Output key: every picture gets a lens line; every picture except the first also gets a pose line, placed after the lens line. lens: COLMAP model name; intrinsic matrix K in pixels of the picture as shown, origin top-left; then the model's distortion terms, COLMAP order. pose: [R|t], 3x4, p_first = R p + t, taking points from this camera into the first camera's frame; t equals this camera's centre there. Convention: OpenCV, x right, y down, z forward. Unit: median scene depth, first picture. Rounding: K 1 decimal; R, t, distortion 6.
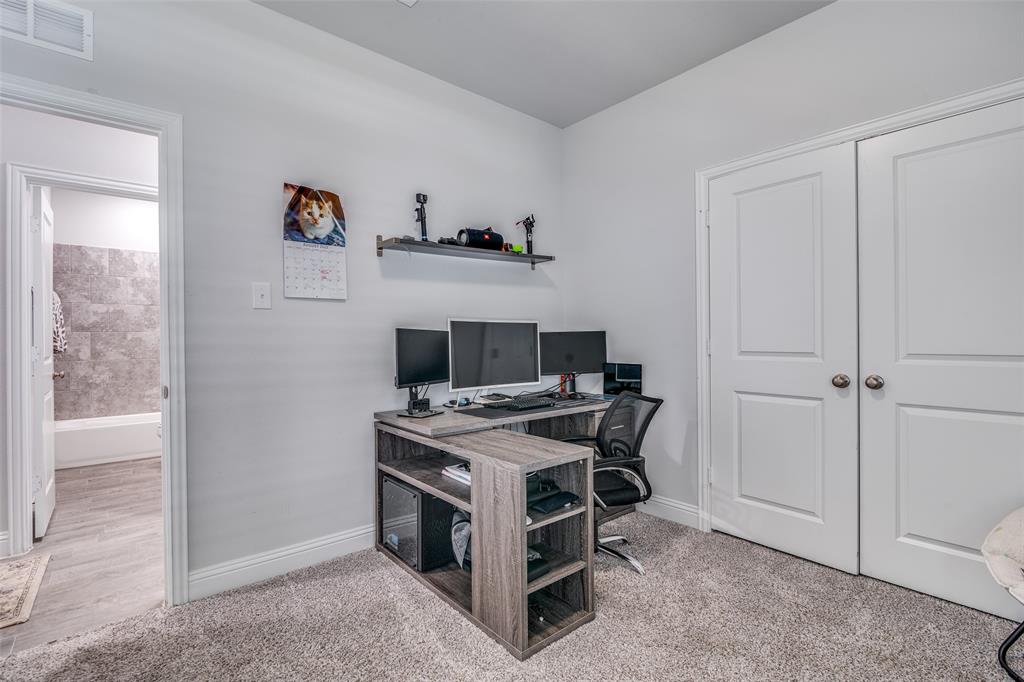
lens RADIAL K [[481.2, 0, 512.0], [0, 481.2, 341.0], [0, 0, 1]] dist [-0.004629, -0.000761]
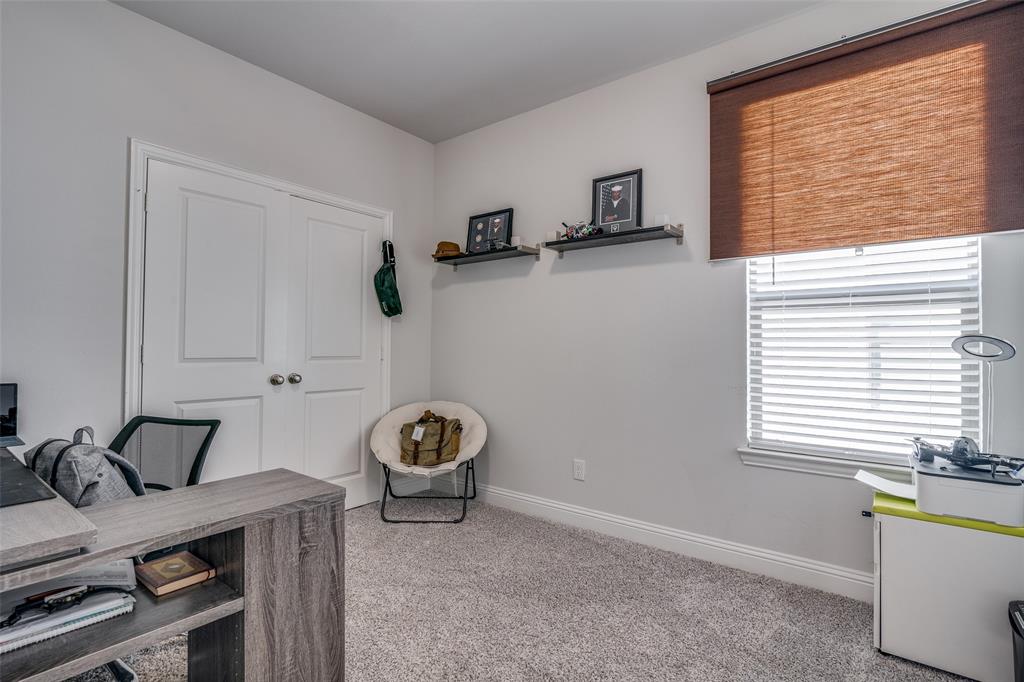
lens RADIAL K [[481.2, 0, 512.0], [0, 481.2, 341.0], [0, 0, 1]] dist [-0.004629, -0.000761]
pose [[-0.191587, 0.017381, 0.981322, -1.408304], [0.003038, 0.999849, -0.017116, 0.012288], [-0.981471, -0.000298, -0.191611, 1.350830]]
